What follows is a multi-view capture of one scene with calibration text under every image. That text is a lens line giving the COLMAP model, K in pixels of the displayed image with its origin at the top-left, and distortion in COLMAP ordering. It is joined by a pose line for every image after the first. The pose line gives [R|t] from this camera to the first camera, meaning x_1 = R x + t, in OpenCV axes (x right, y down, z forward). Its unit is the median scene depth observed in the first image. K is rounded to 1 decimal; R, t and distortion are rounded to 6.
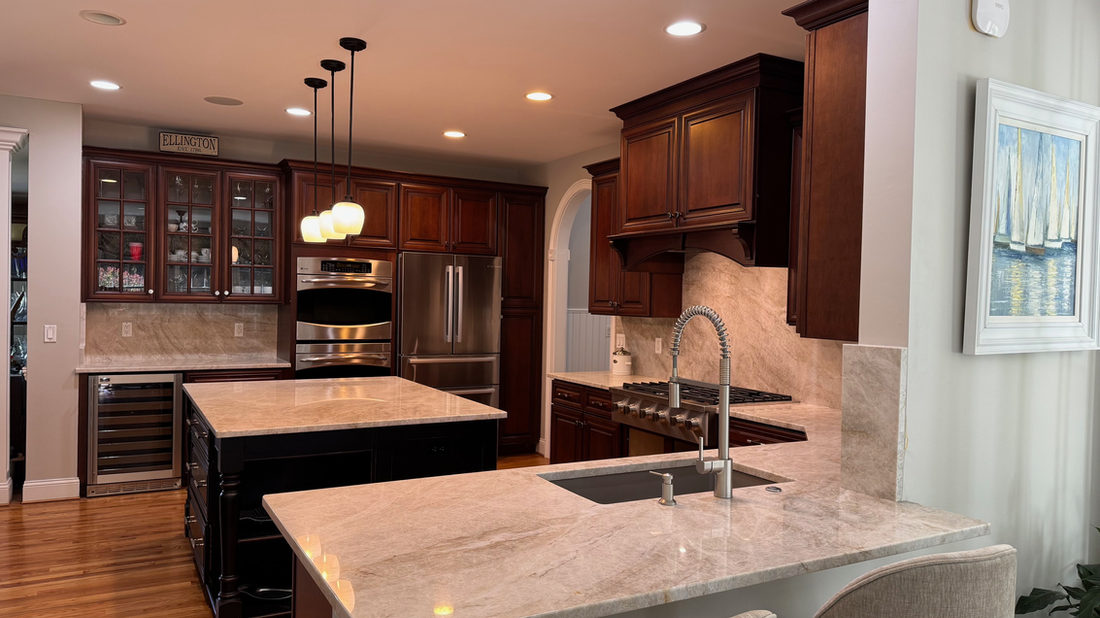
lens RADIAL K [[781.3, 0, 551.1], [0, 781.3, 311.1], [0, 0, 1]] dist [0.055075, -0.007797]
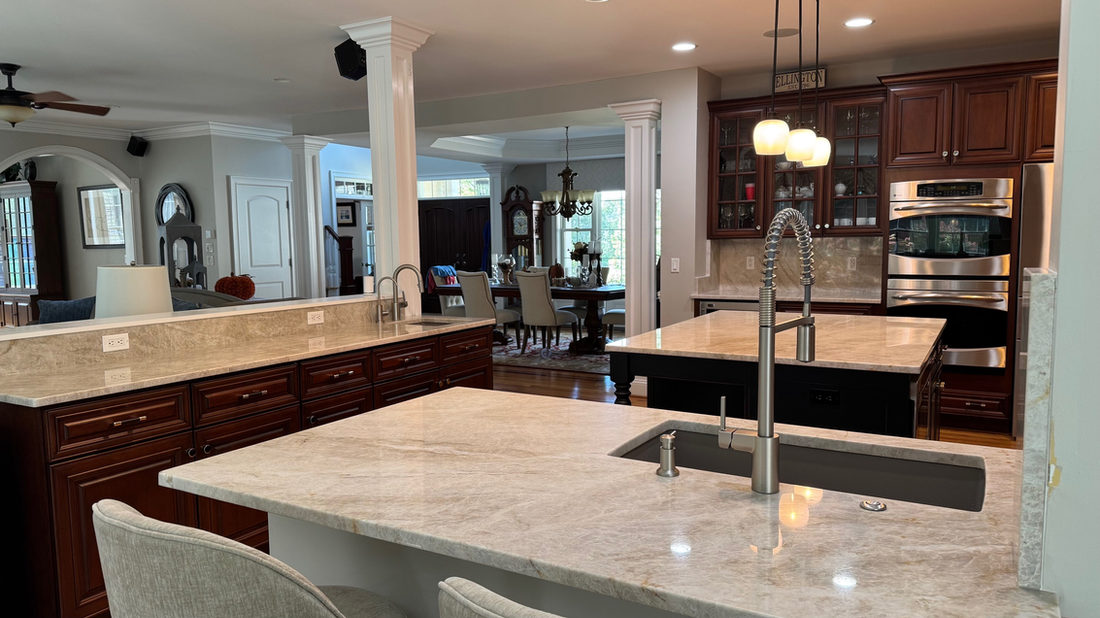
lens RADIAL K [[781.3, 0, 552.9], [0, 781.3, 311.7], [0, 0, 1]] dist [0.055075, -0.007797]
pose [[0.500923, 0.056391, -0.863653, 0.795048], [0.007323, 0.997563, 0.069381, 0.038355], [0.865461, -0.041079, 0.499290, 0.572857]]
